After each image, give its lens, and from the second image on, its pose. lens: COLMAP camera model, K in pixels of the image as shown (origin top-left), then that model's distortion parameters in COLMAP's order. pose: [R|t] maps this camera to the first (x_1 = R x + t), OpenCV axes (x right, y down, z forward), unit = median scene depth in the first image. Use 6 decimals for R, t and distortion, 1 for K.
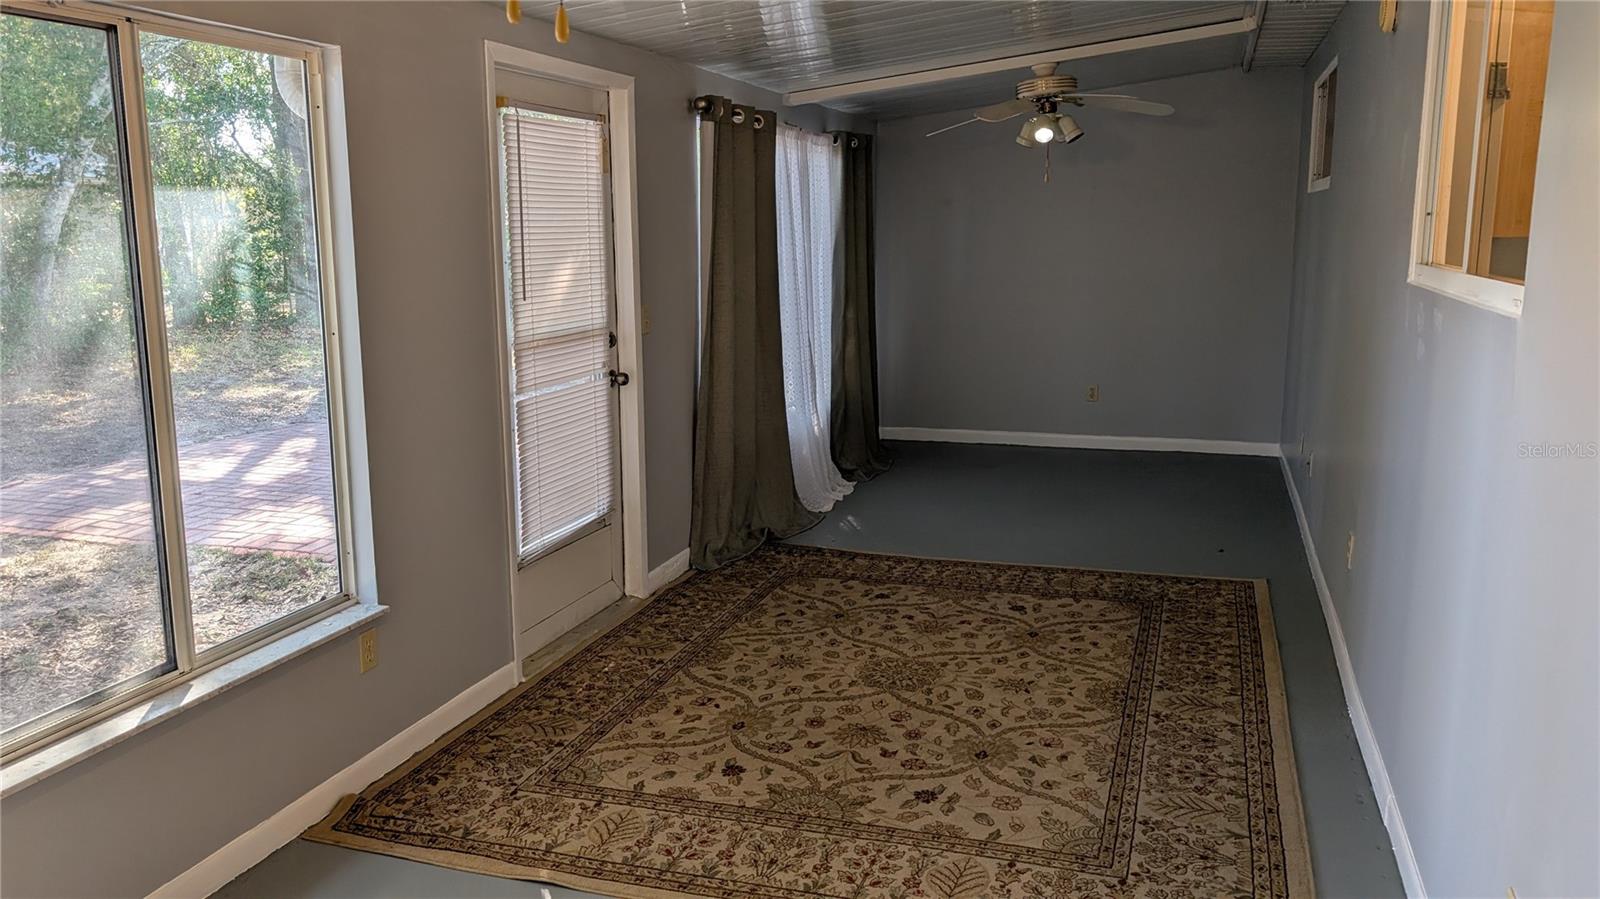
lens RADIAL K [[1164.4, 0, 785.1], [0, 1164.4, 439.3], [0, 0, 1]] dist [0.000384, -0.010831]
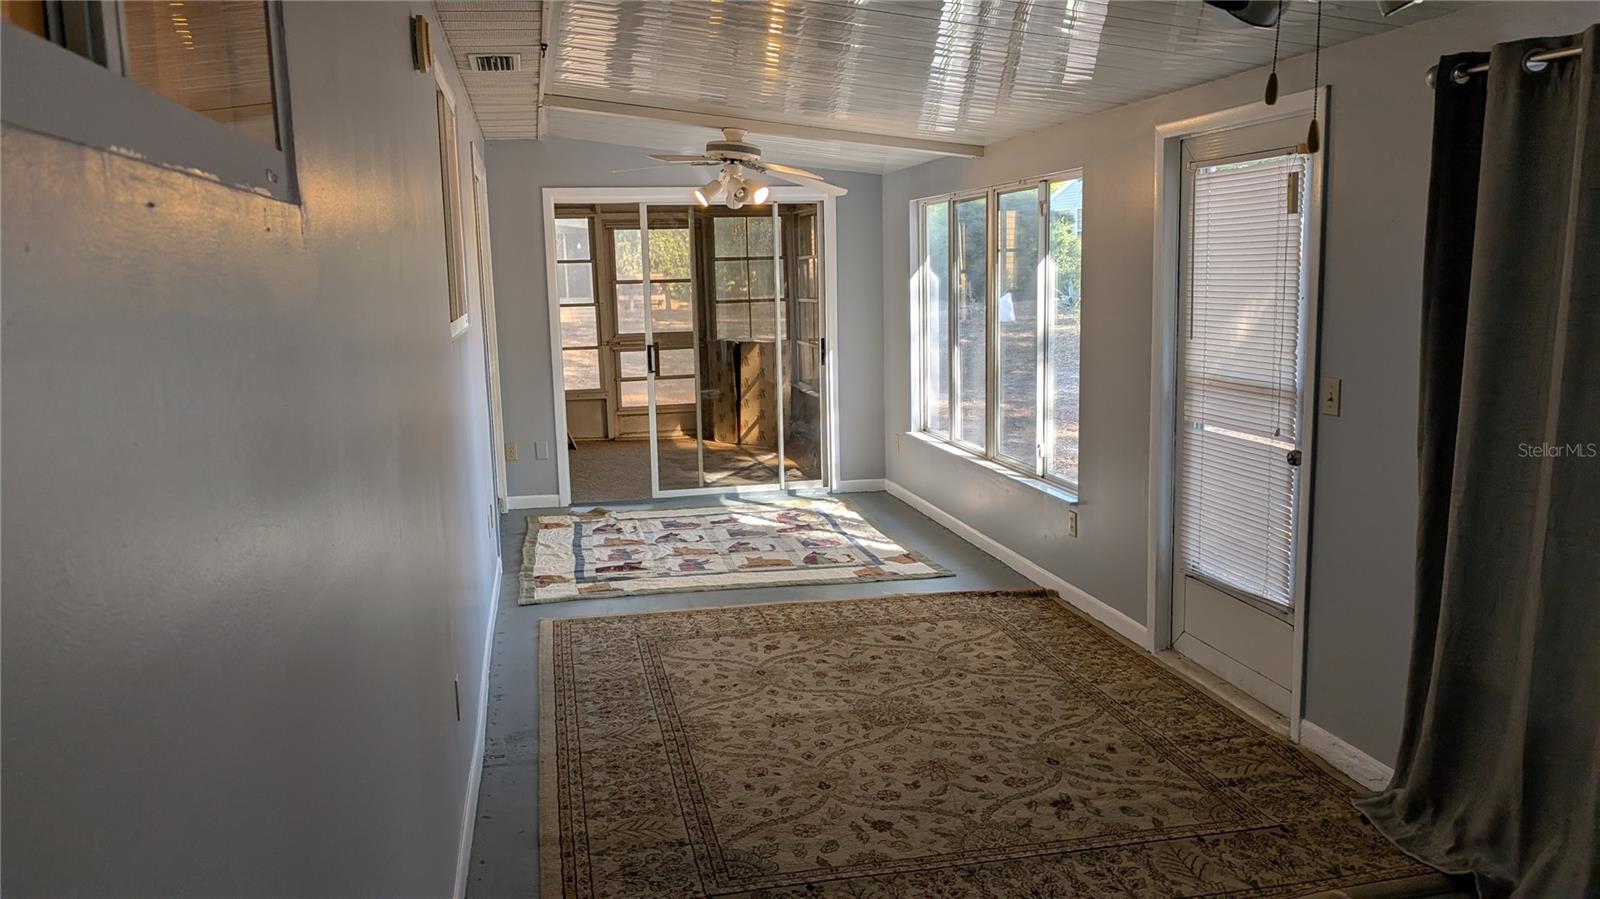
lens RADIAL K [[1164.4, 0, 791.9], [0, 1164.4, 451.6], [0, 0, 1]] dist [0.000384, -0.010831]
pose [[-0.848620, 0.107019, -0.518064, 0.730851], [-0.073122, 0.946191, 0.315238, -0.360267], [0.523925, 0.305400, -0.795132, 1.816130]]
